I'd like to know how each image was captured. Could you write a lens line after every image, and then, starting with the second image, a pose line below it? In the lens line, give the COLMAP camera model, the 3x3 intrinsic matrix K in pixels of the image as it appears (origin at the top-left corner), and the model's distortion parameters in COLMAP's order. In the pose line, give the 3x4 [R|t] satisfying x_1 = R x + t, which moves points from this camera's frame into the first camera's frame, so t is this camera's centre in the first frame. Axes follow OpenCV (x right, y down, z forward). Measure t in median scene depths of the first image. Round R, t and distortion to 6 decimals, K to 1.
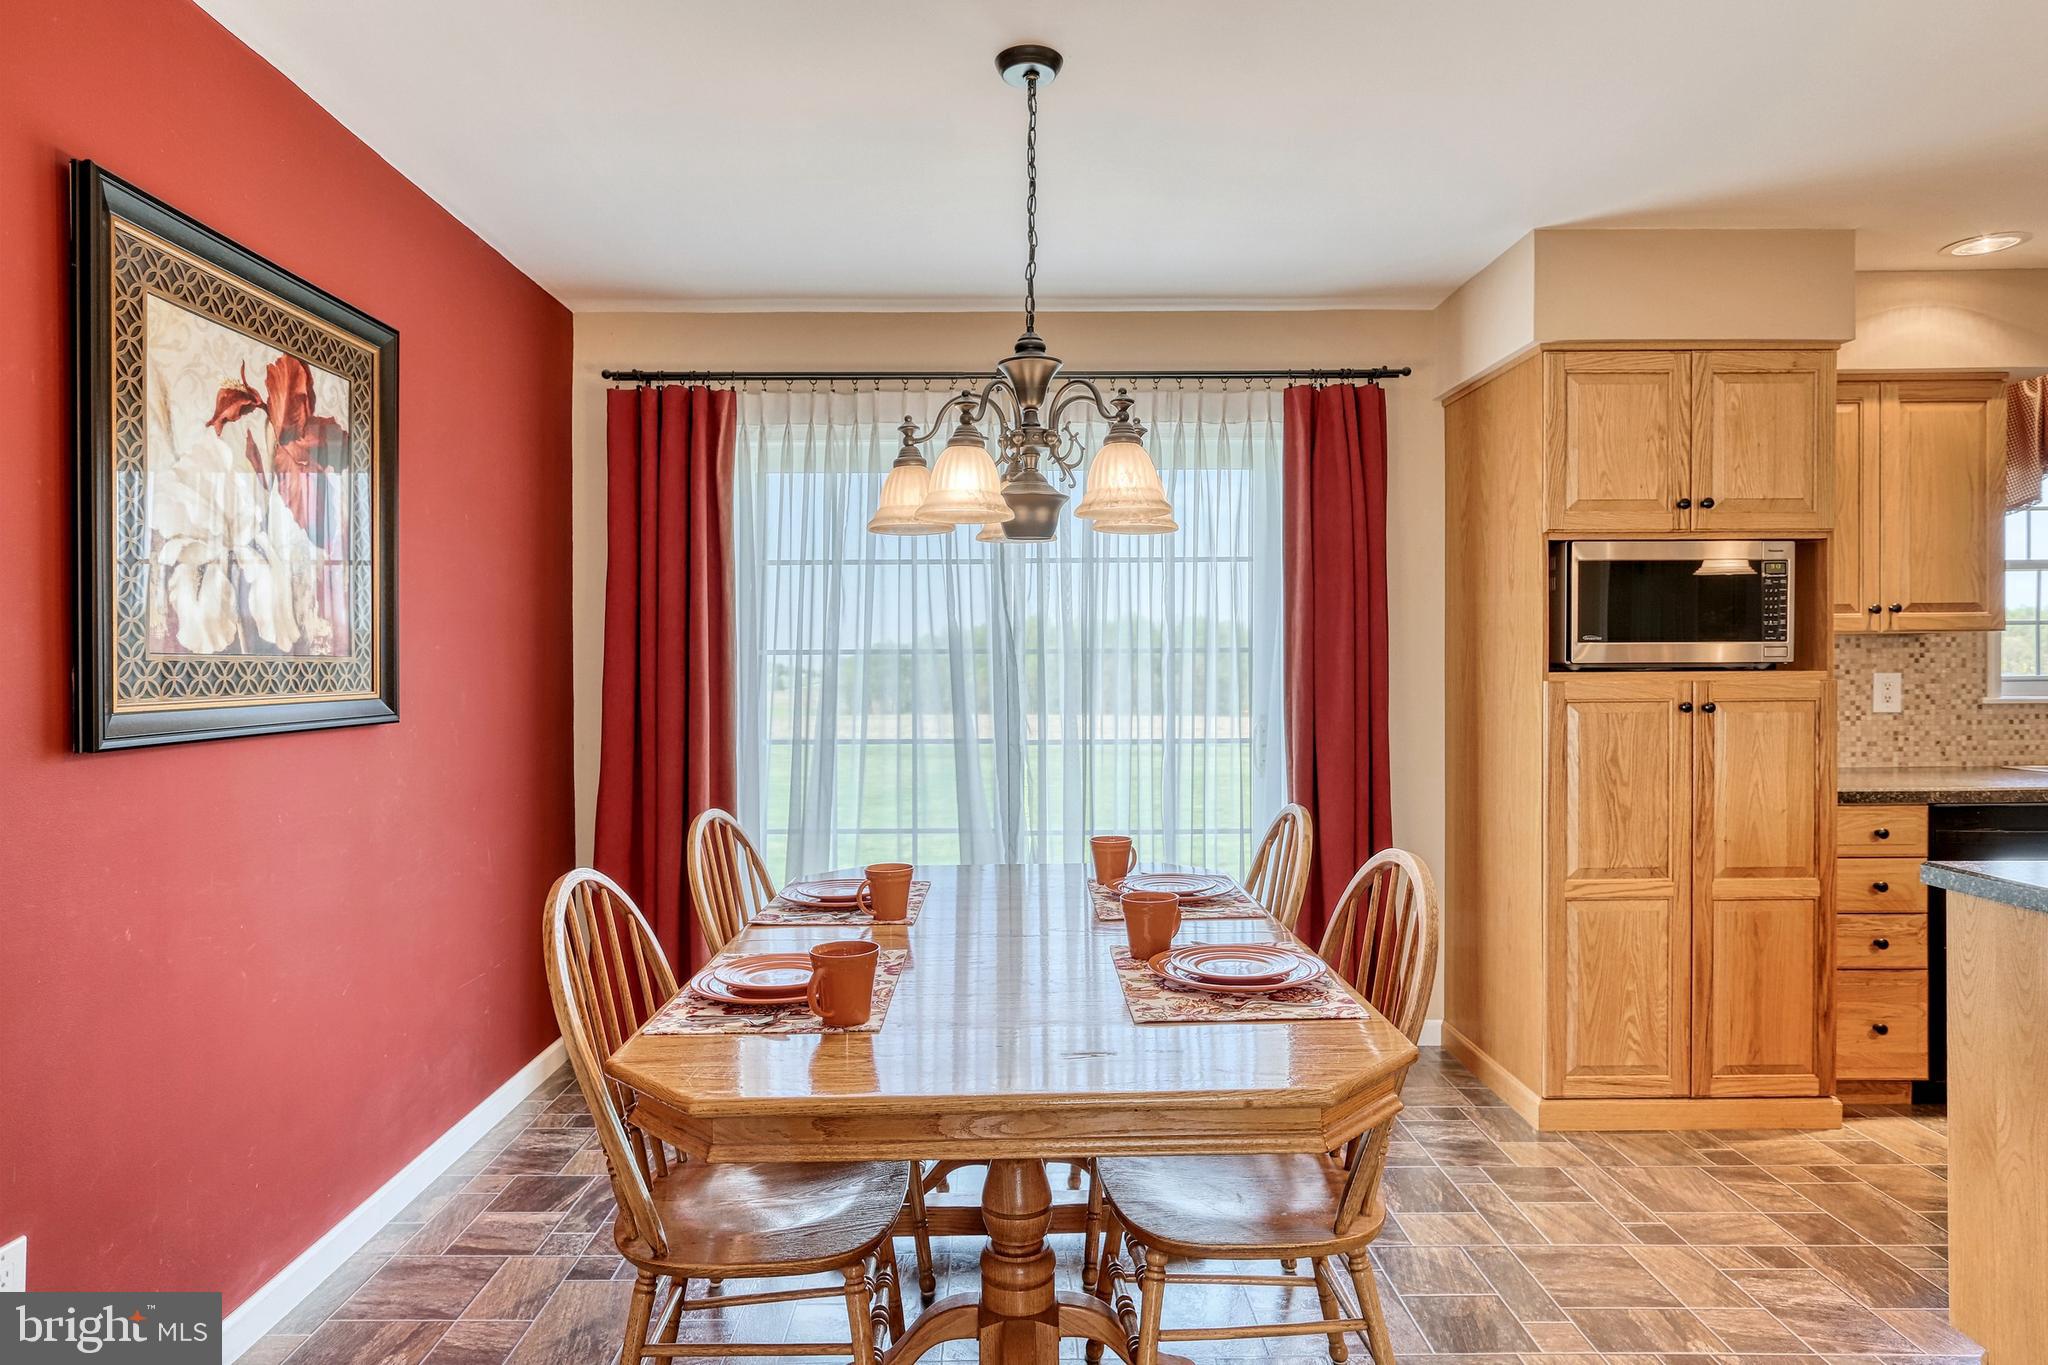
lens RADIAL K [[1277.0, 0, 1072.1], [0, 1277.0, 678.2], [0, 0, 1]] dist [-0.011184, 0.009441]
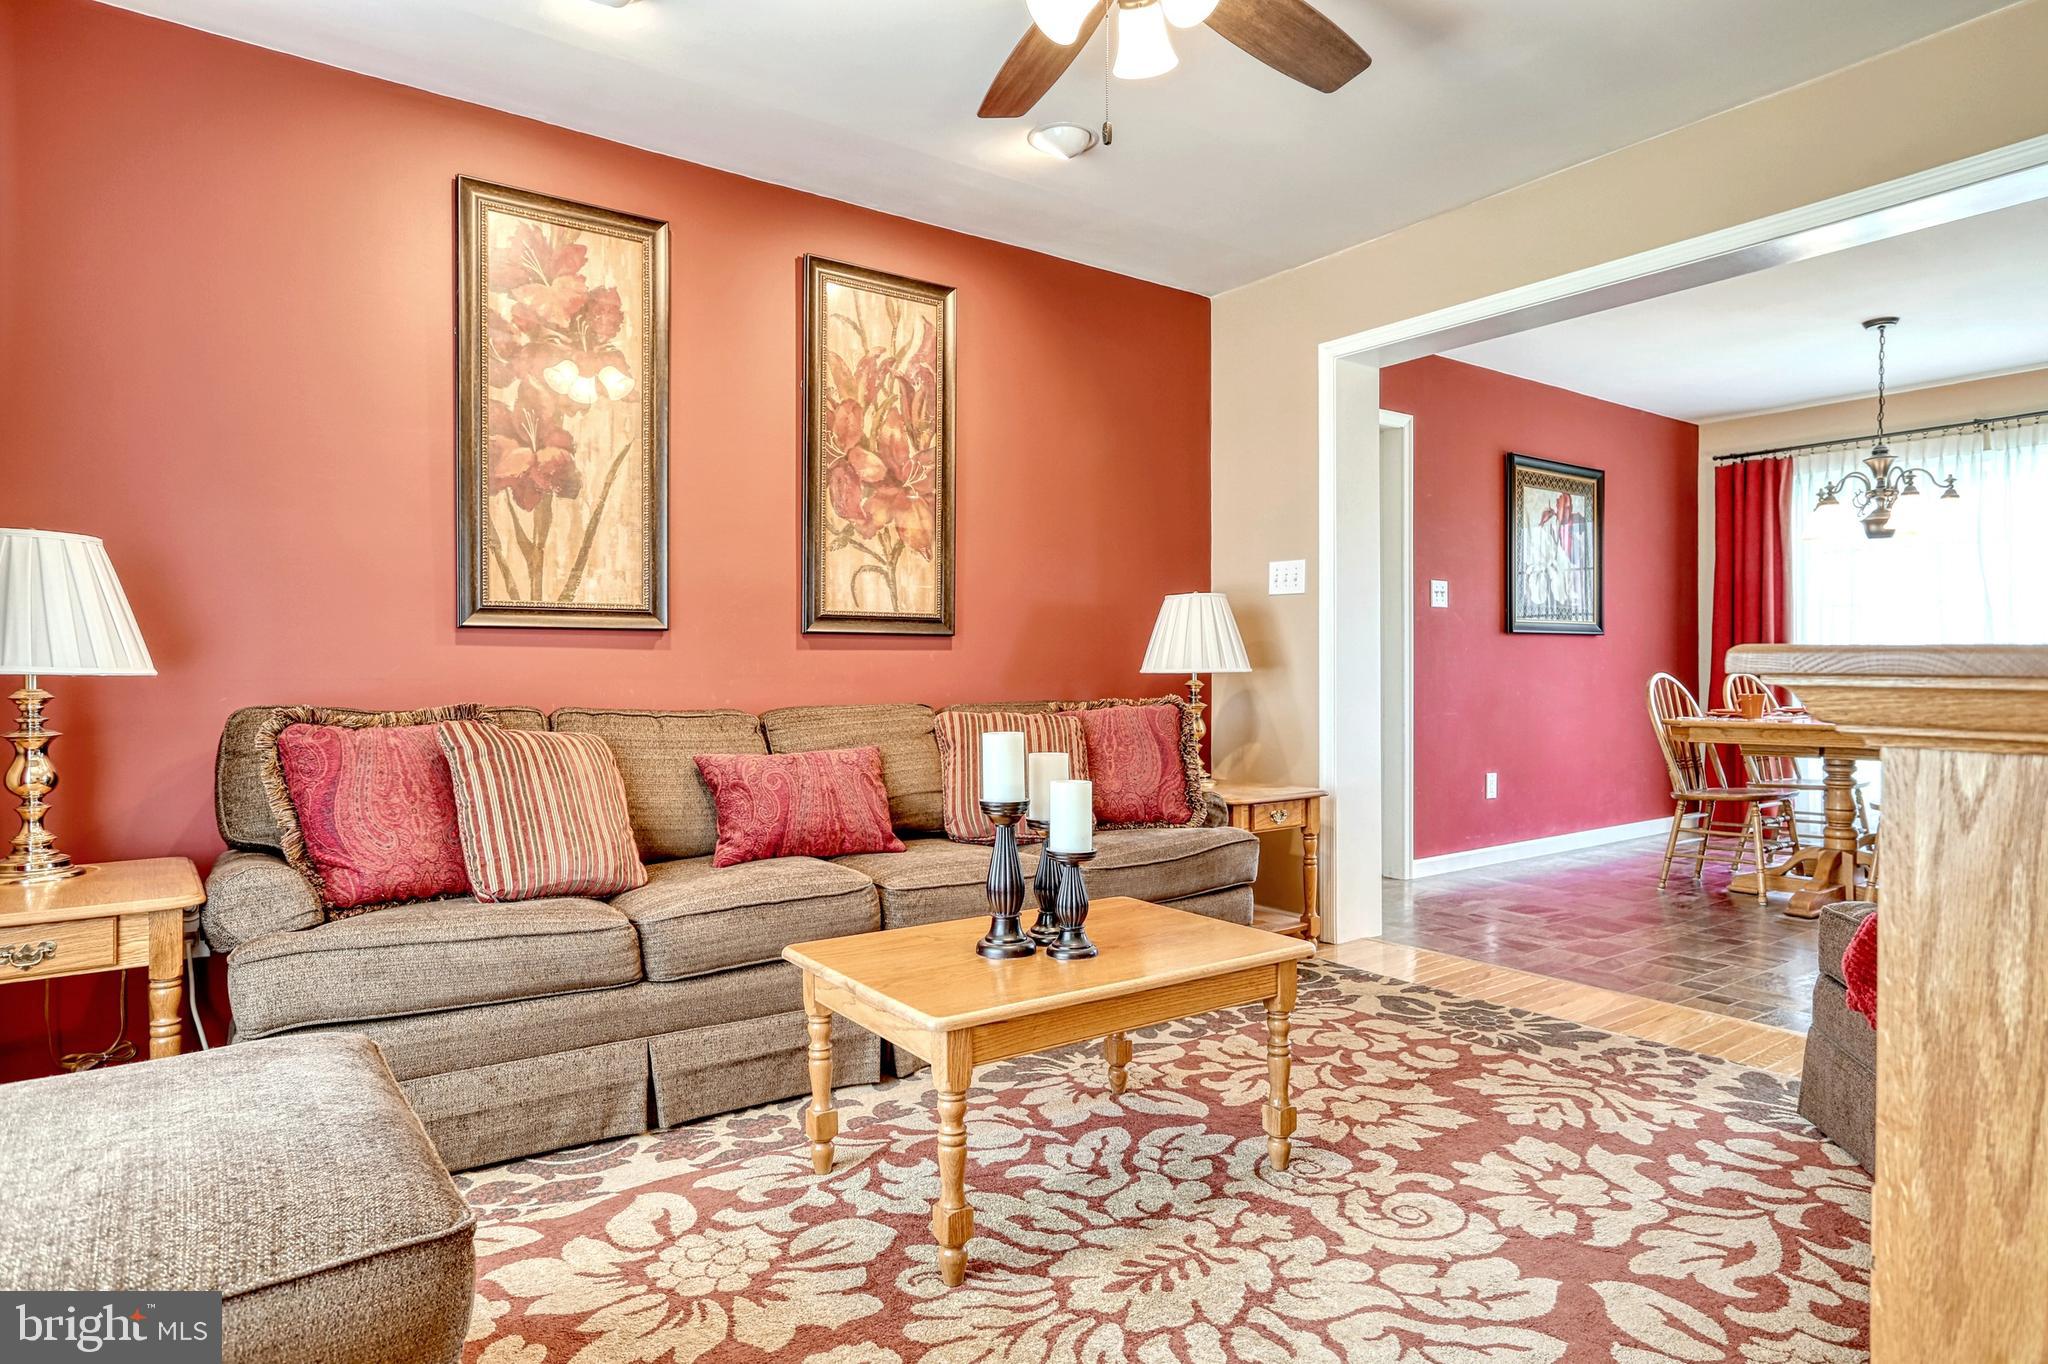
lens RADIAL K [[1201.8, 0, 1027.0], [0, 1201.8, 682.9], [0, 0, 1]] dist [-0.034411, 0.014142]
pose [[0.589501, 0.009684, -0.807710, 0.524522], [-0.002156, 0.999943, 0.010415, 0.084321], [0.807765, -0.004398, 0.589488, -0.975029]]
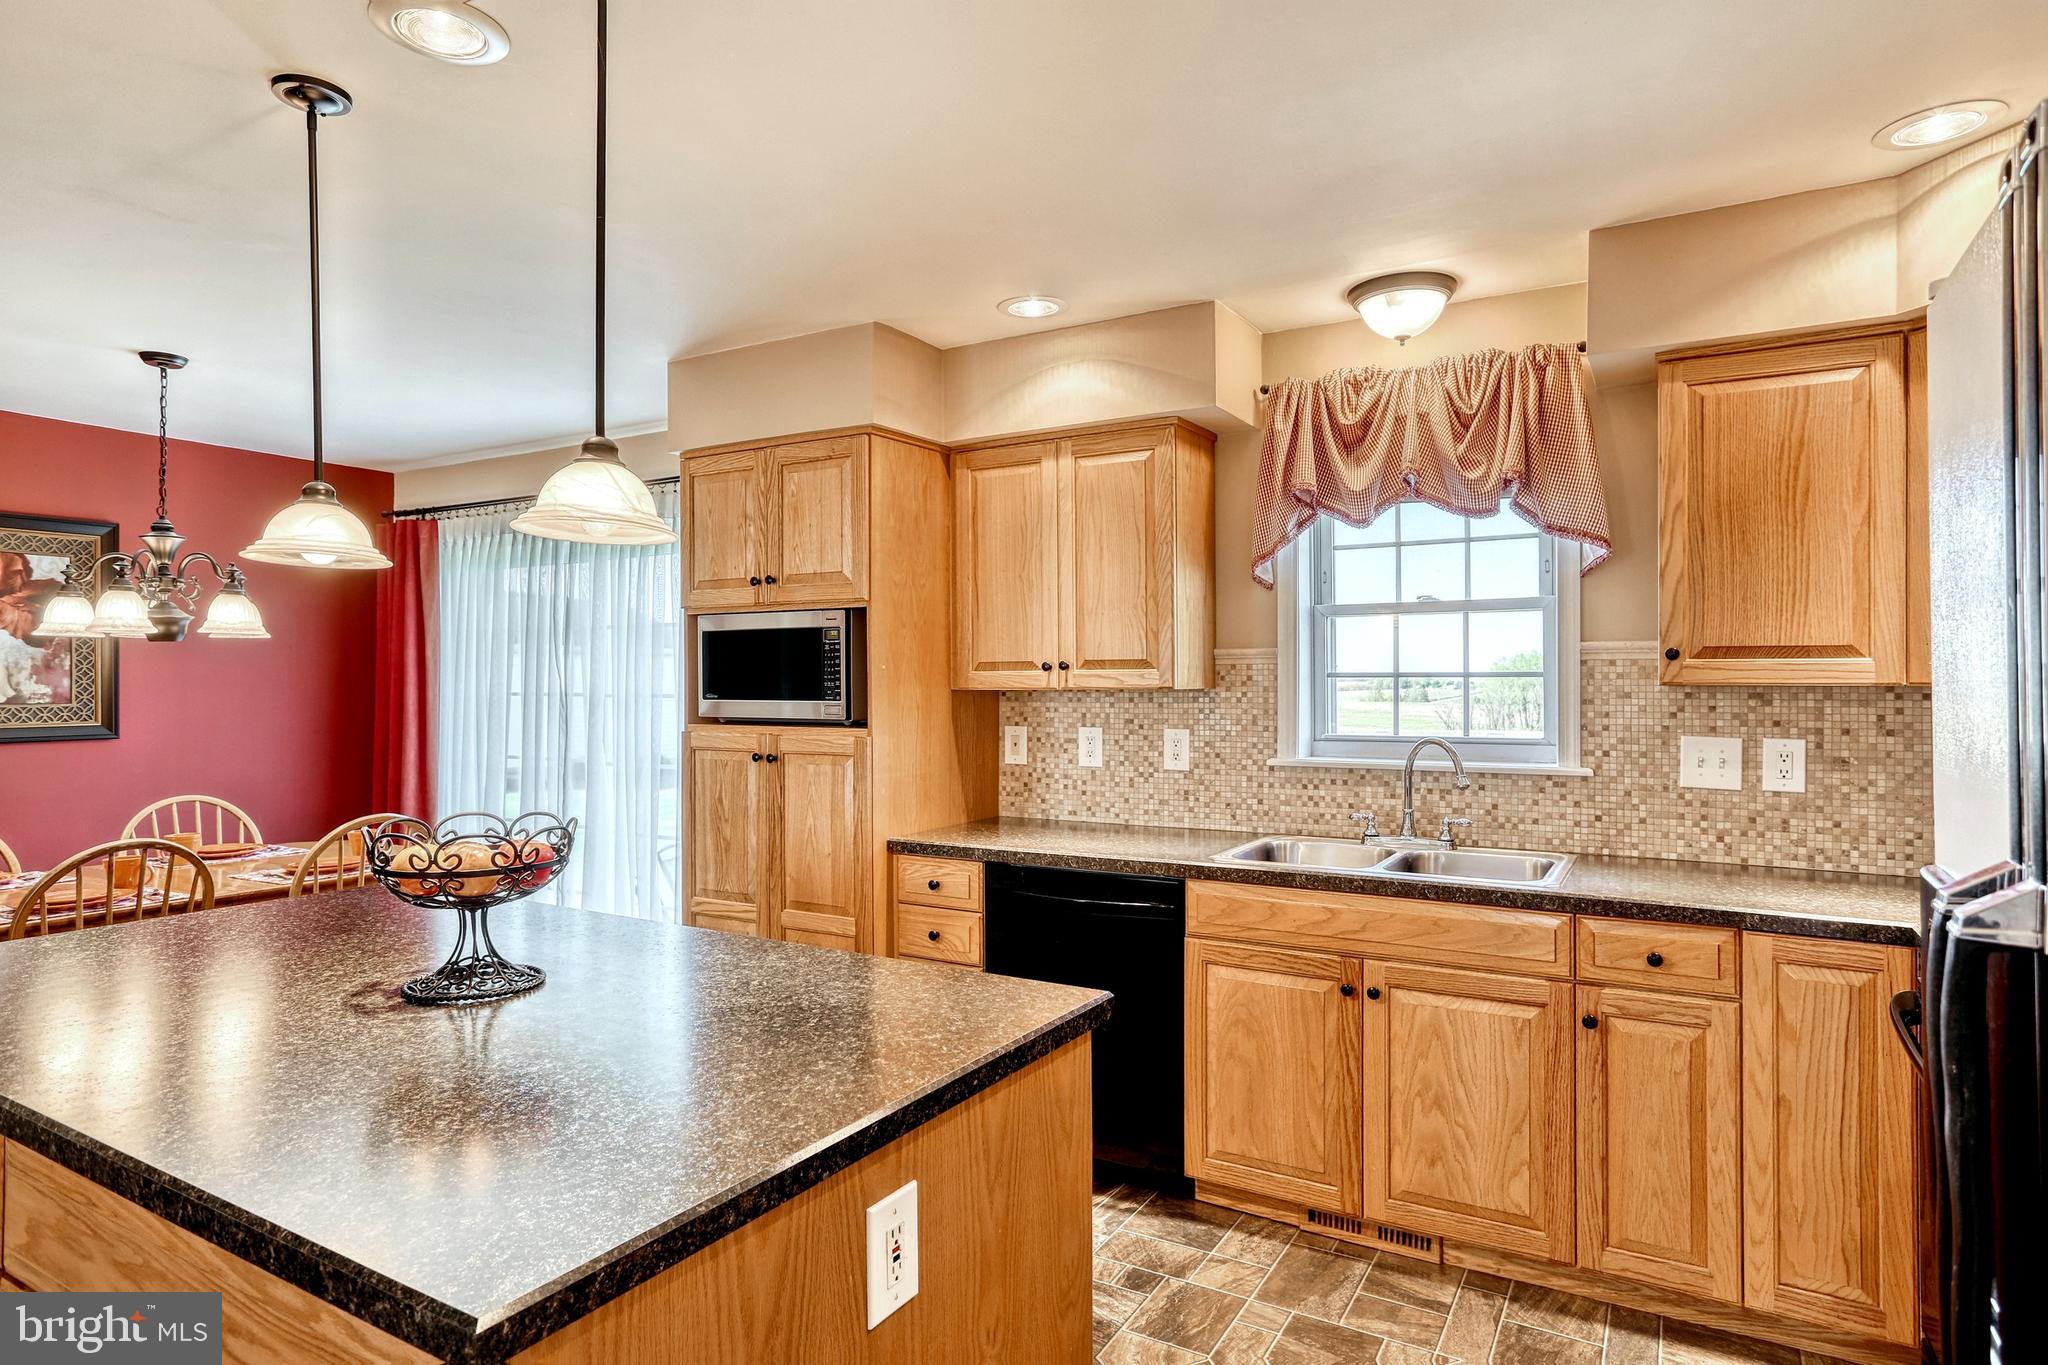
lens RADIAL K [[1201.8, 0, 1014.8], [0, 1201.8, 694.9], [0, 0, 1]] dist [-0.034411, 0.014142]
pose [[0.846534, 0.012044, -0.532198, 1.238071], [-0.008660, 0.999923, 0.008856, -0.044761], [0.532264, -0.002888, 0.846574, 0.203700]]
